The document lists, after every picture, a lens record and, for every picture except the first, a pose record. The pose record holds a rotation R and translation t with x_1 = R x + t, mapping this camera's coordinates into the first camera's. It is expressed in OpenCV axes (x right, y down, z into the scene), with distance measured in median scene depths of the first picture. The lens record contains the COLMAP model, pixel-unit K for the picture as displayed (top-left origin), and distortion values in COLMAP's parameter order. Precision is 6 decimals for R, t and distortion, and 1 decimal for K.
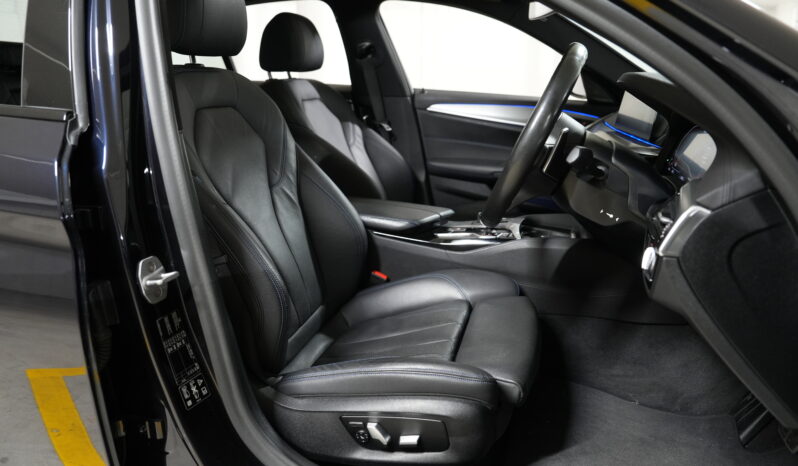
lens RADIAL K [[537.0, 0, 399.0], [0, 537.0, 233.0], [0, 0, 1]] dist [-0.143184, 0.000040]
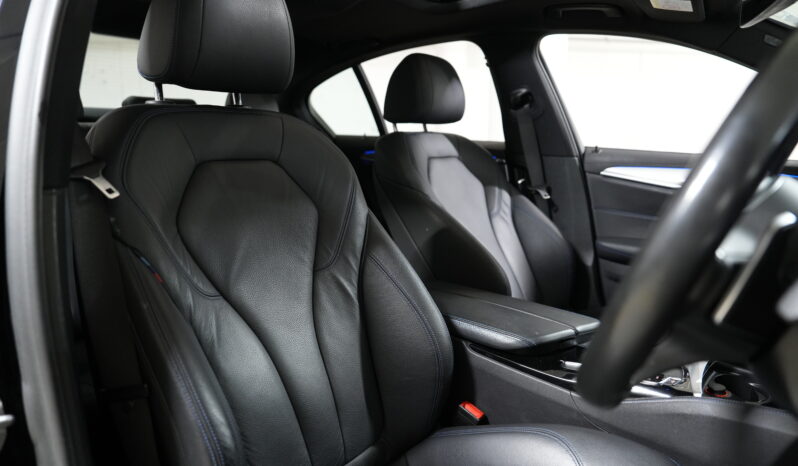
lens RADIAL K [[529.6, 0, 399.0], [0, 529.6, 233.0], [0, 0, 1]] dist [-0.116726, 0.074439]
pose [[0.923816, 0.058199, -0.378388, 0.081307], [-0.100737, 0.990501, -0.093598, -0.051014], [0.369346, 0.124585, 0.920903, 0.228440]]
